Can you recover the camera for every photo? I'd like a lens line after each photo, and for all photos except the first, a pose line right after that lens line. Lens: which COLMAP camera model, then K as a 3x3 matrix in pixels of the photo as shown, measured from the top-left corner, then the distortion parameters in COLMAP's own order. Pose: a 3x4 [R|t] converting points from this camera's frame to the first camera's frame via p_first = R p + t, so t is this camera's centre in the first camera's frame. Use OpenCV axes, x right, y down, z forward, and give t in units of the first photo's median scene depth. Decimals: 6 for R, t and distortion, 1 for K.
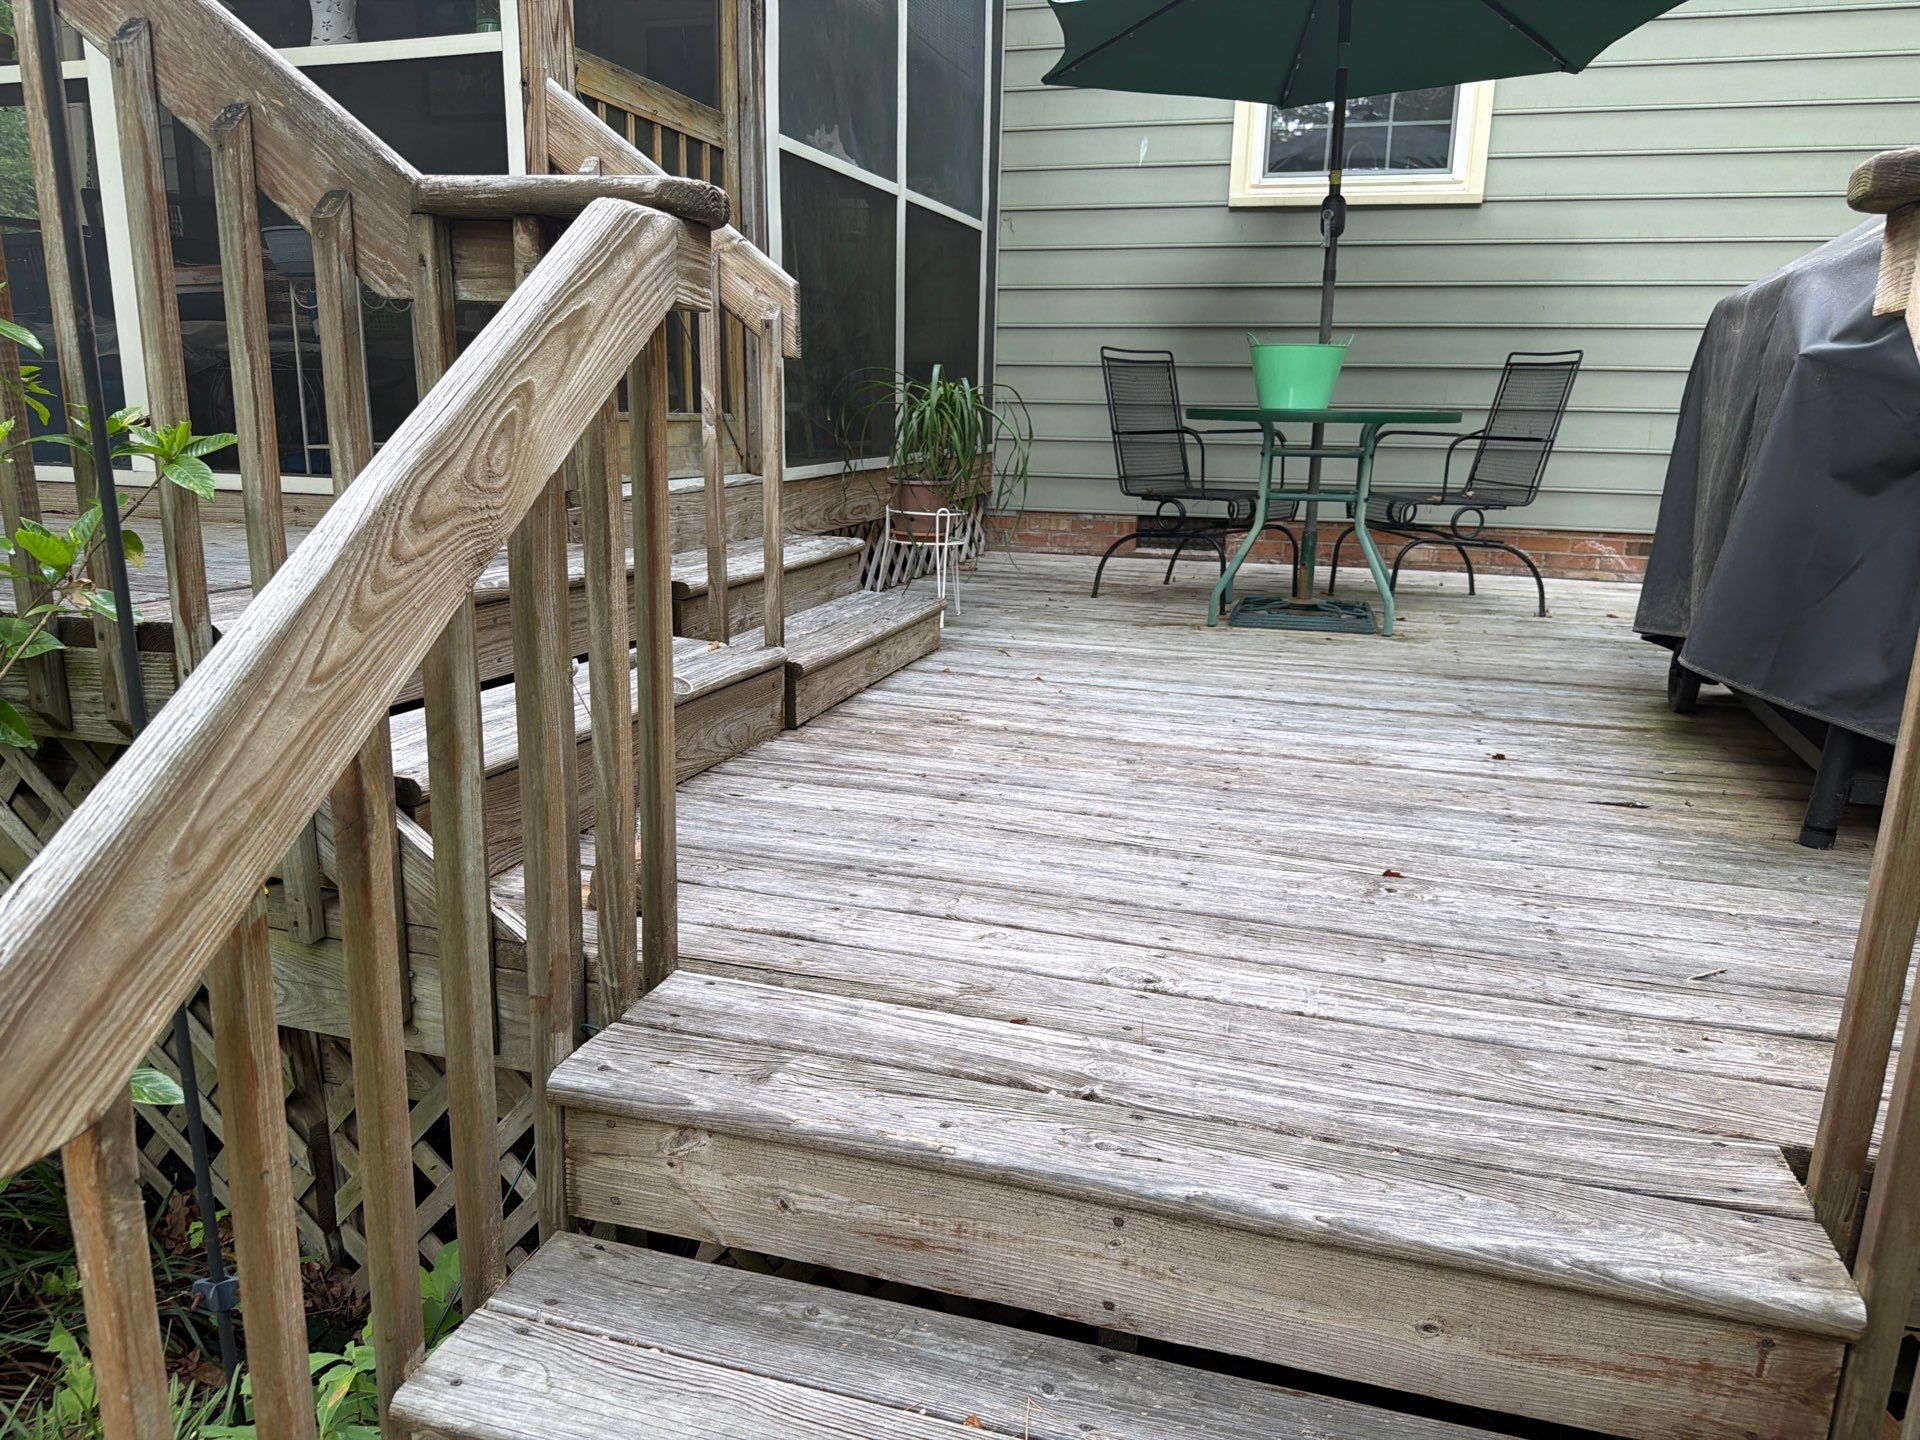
lens RADIAL K [[1370.2, 0, 943.4], [0, 1370.2, 713.6], [0, 0, 1]] dist [0.057919, -0.071283]
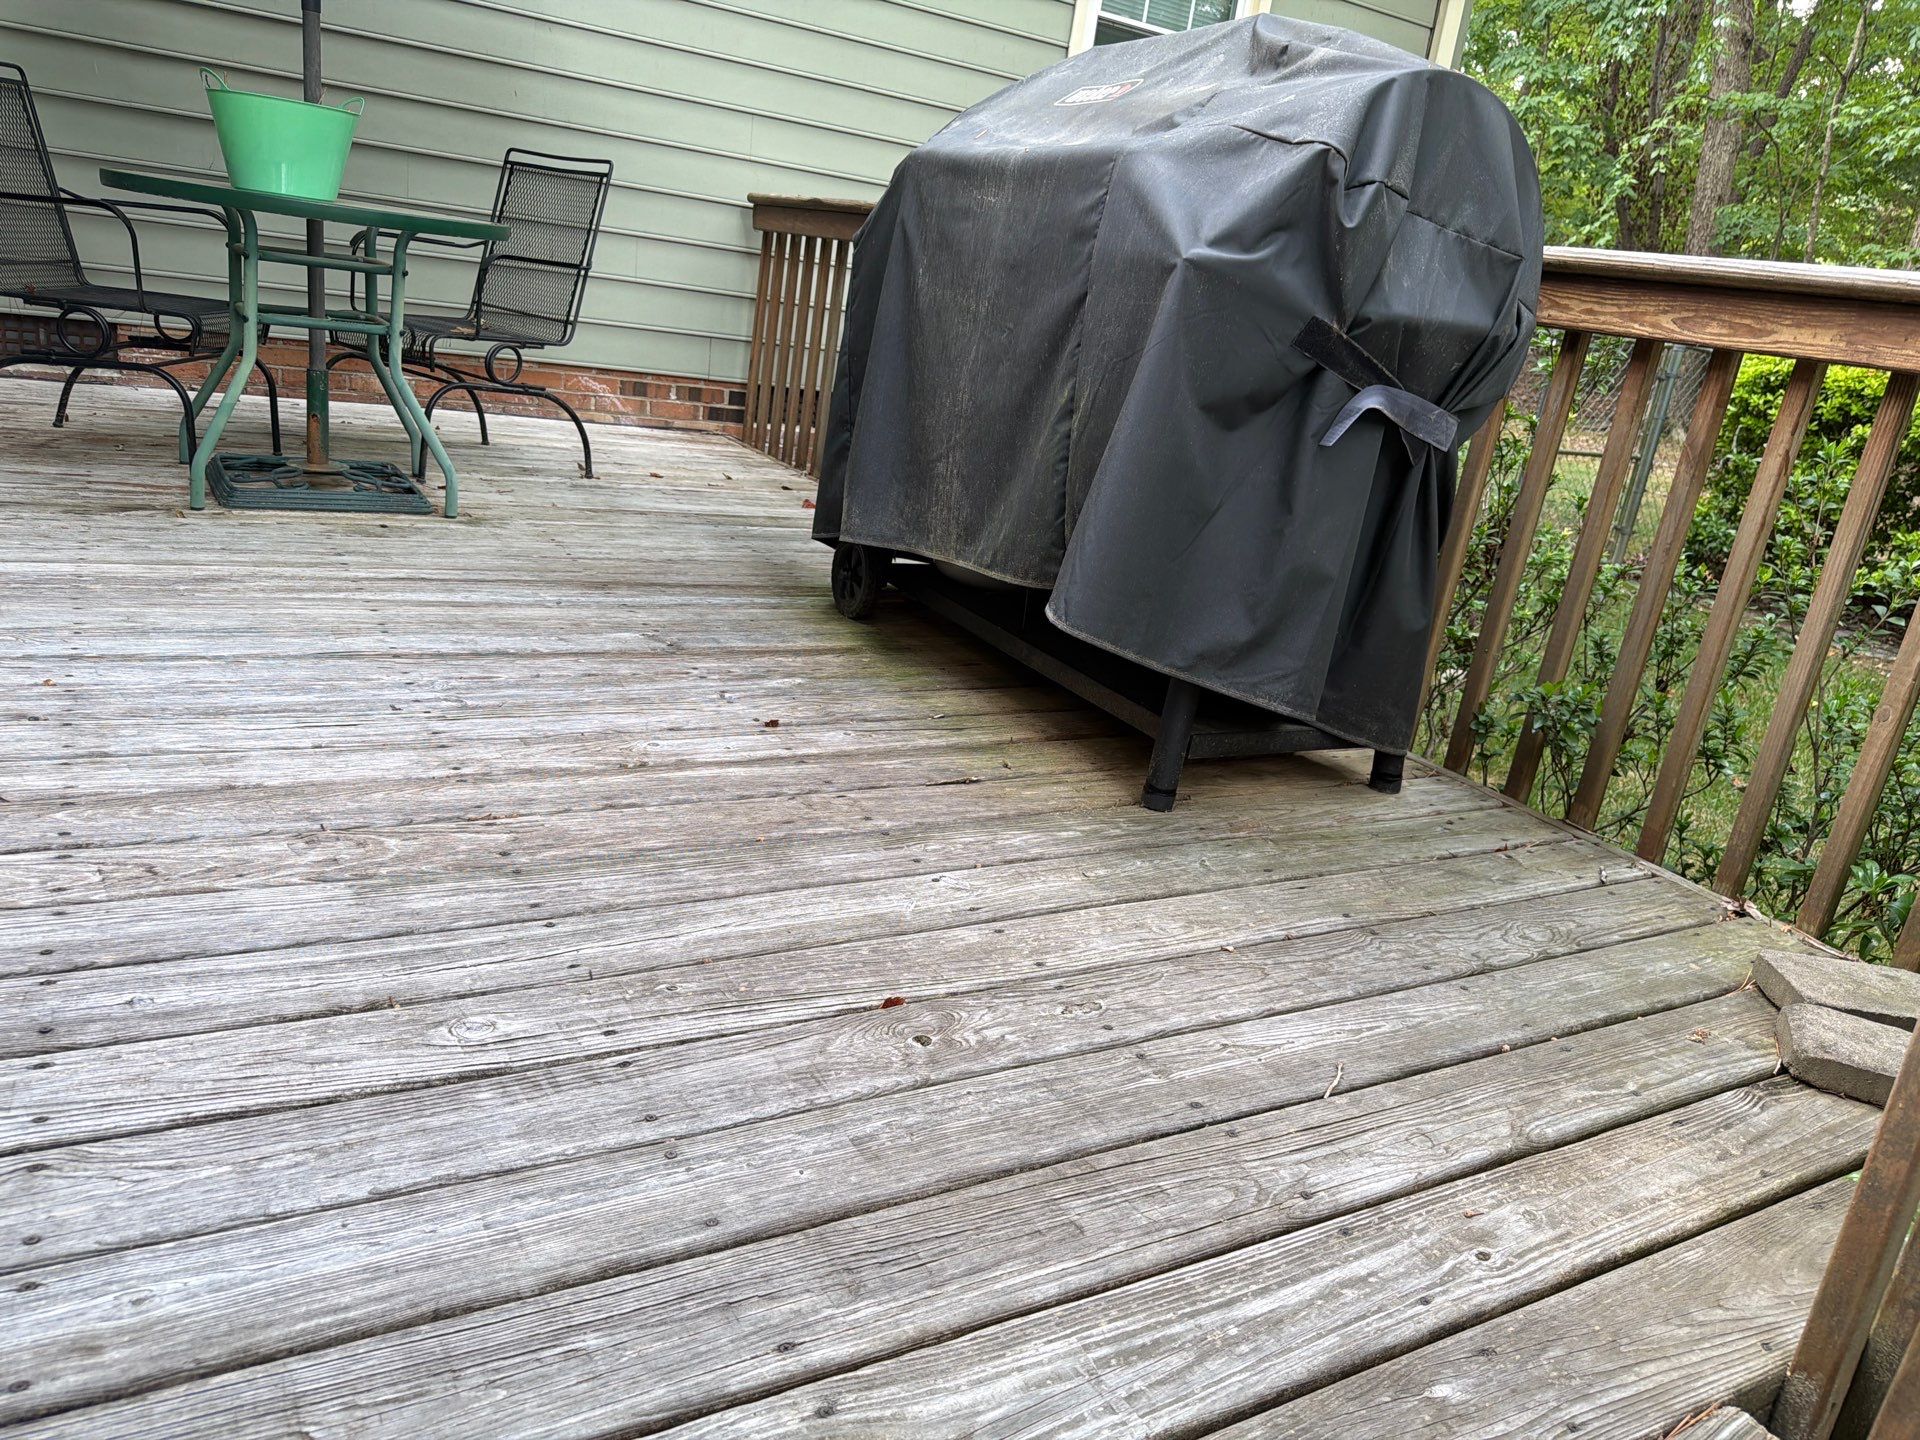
lens RADIAL K [[1370.2, 0, 998.1], [0, 1370.2, 726.3], [0, 0, 1]] dist [0.057919, -0.071283]
pose [[0.674028, -0.152329, 0.722829, -0.089177], [0.037936, 0.984354, 0.172067, -0.108160], [-0.737731, -0.088557, 0.669262, 0.420405]]
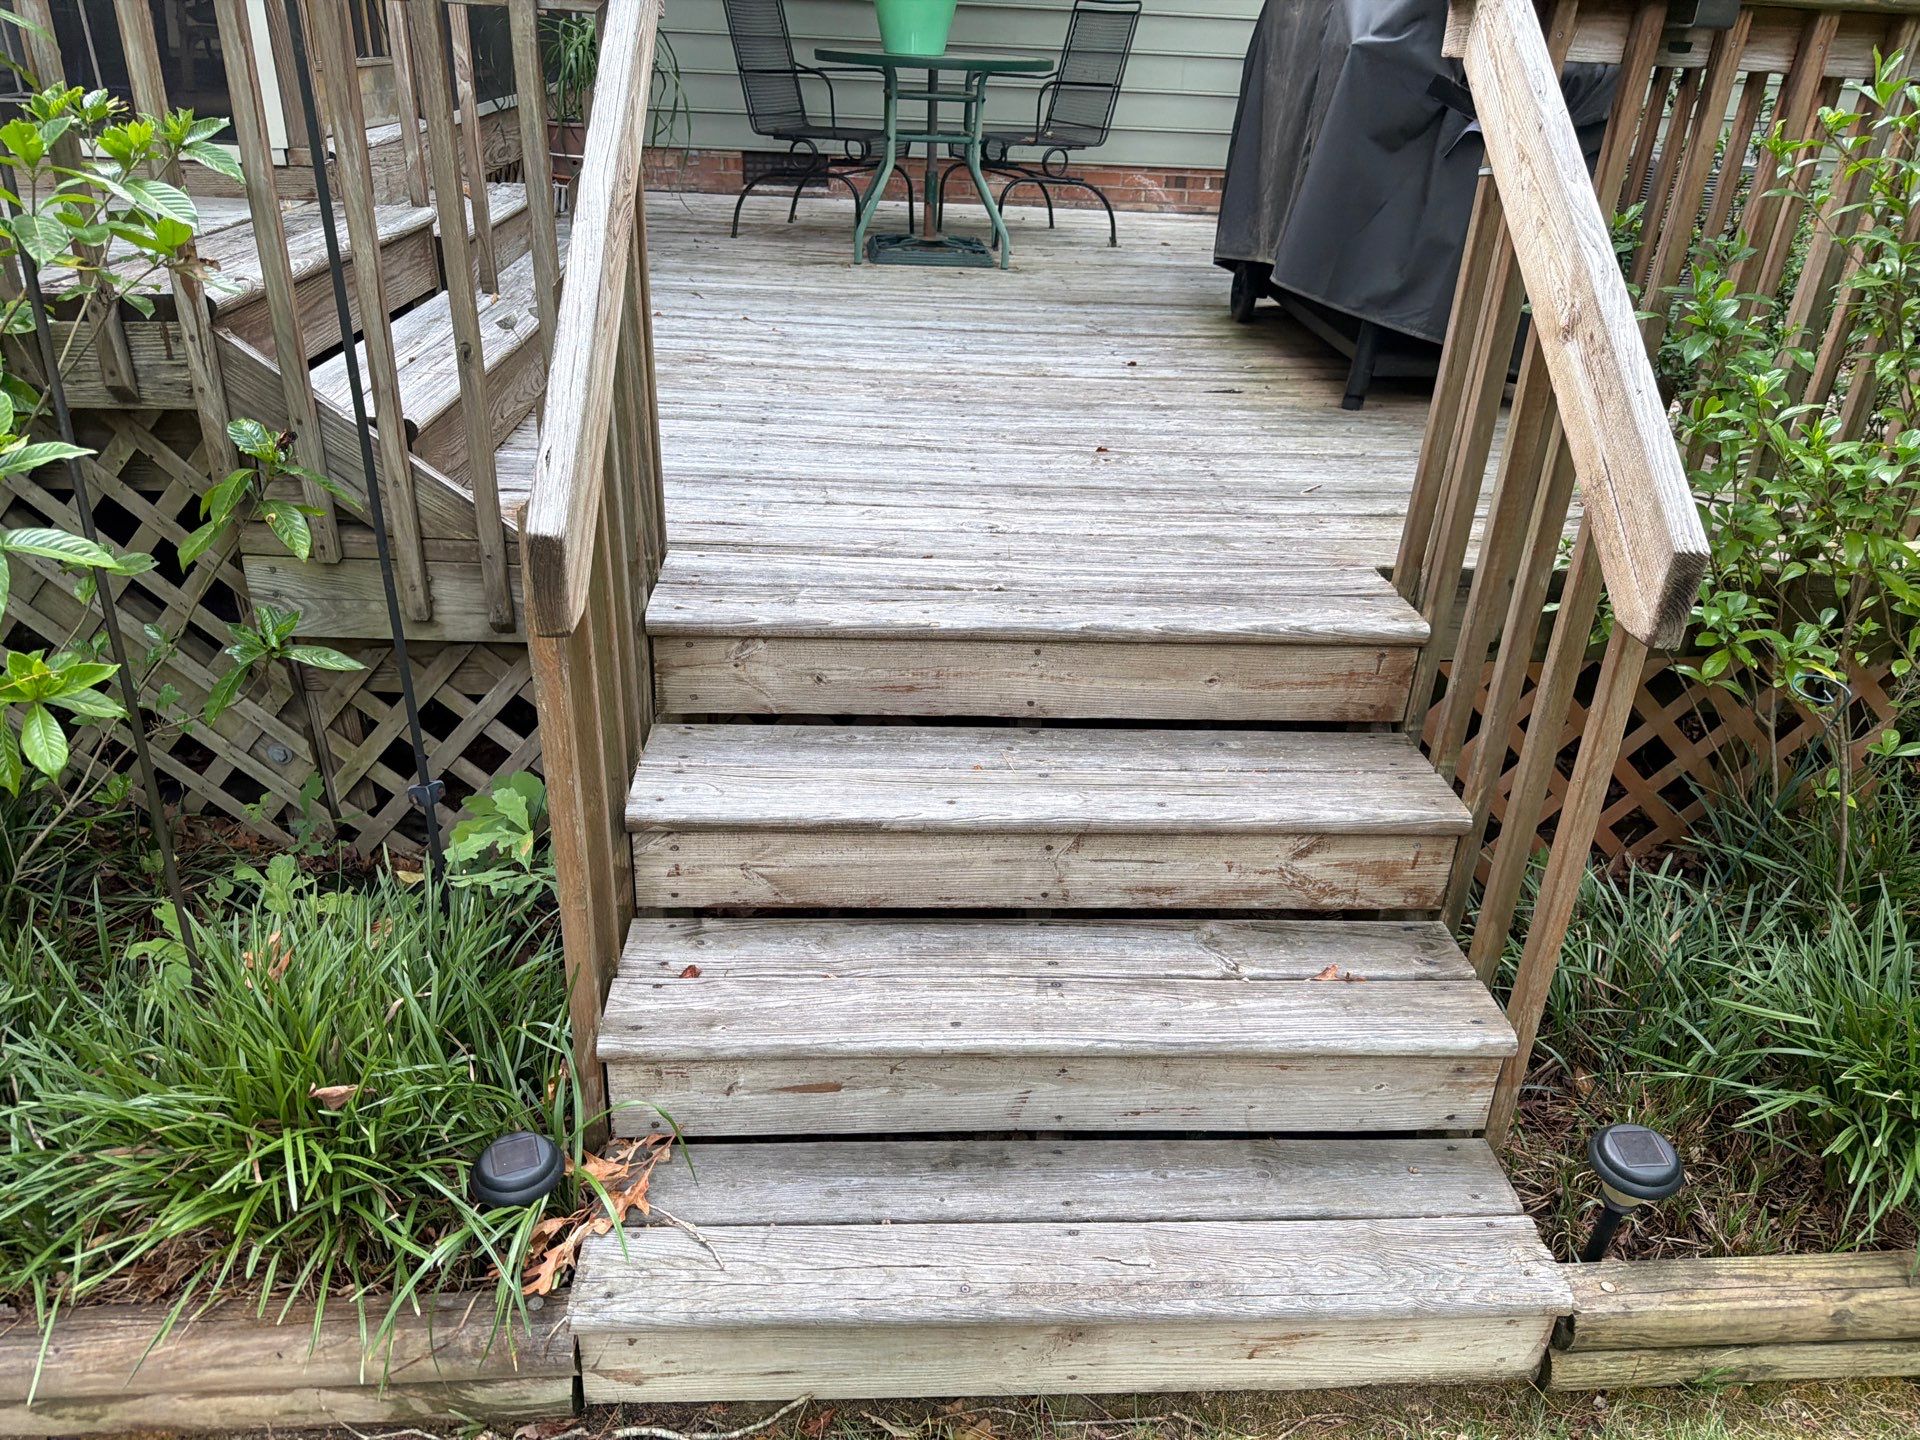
lens RADIAL K [[1370.2, 0, 966.2], [0, 1370.2, 703.8], [0, 0, 1]] dist [0.057919, -0.071283]
pose [[0.936033, -0.136798, 0.324235, -0.237009], [0.053290, 0.965827, 0.253650, 0.004130], [-0.347854, -0.220147, 0.911336, -0.228176]]
